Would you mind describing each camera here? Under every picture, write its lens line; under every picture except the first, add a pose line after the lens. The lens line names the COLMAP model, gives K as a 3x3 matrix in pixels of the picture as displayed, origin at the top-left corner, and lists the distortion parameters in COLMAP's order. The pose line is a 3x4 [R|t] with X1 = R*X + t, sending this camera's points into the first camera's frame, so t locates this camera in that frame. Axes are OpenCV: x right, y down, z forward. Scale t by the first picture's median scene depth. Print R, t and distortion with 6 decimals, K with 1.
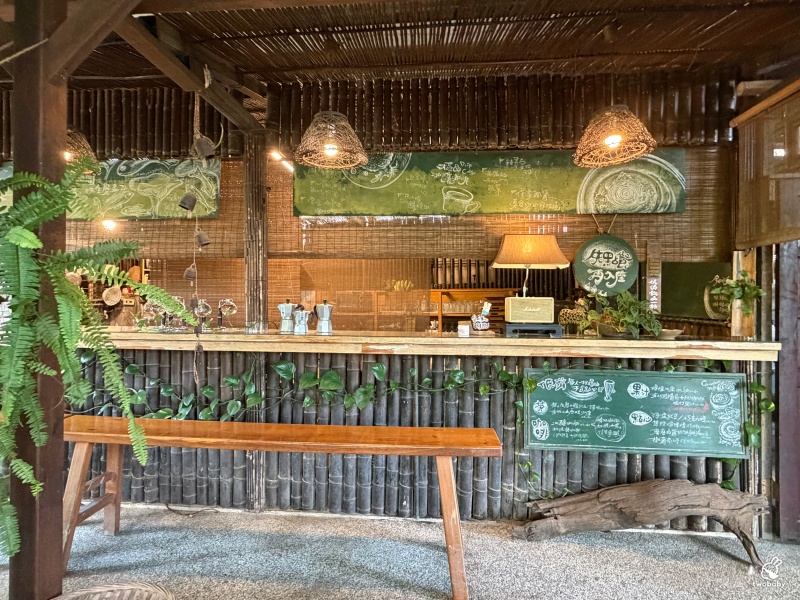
lens RADIAL K [[438.9, 0, 399.7], [0, 438.9, 296.5], [0, 0, 1]] dist [0.001507, 0.000122]
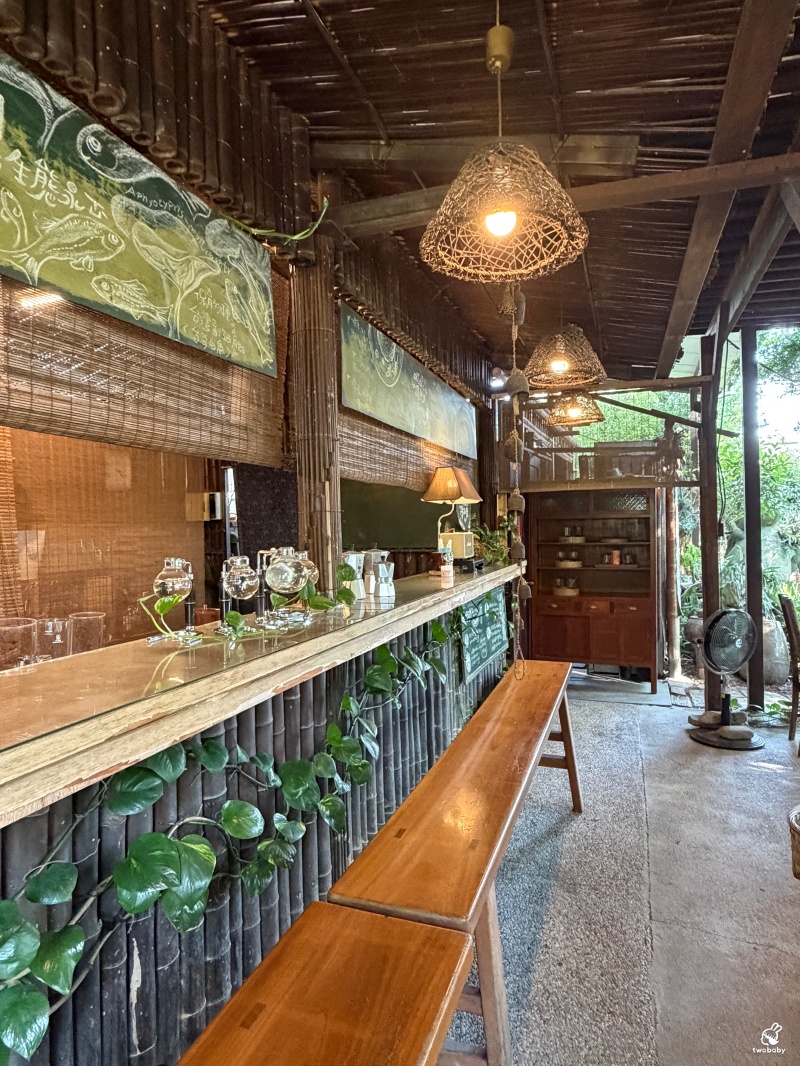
lens RADIAL K [[656.8, 0, 400.7], [0, 656.8, 533.6], [0, 0, 1]] dist [-0.003132, -0.000316]
pose [[0.244073, -0.020236, 0.969546, -1.038284], [0.011111, 0.999775, 0.018069, -0.023755], [-0.969693, 0.006363, 0.244242, 0.683173]]
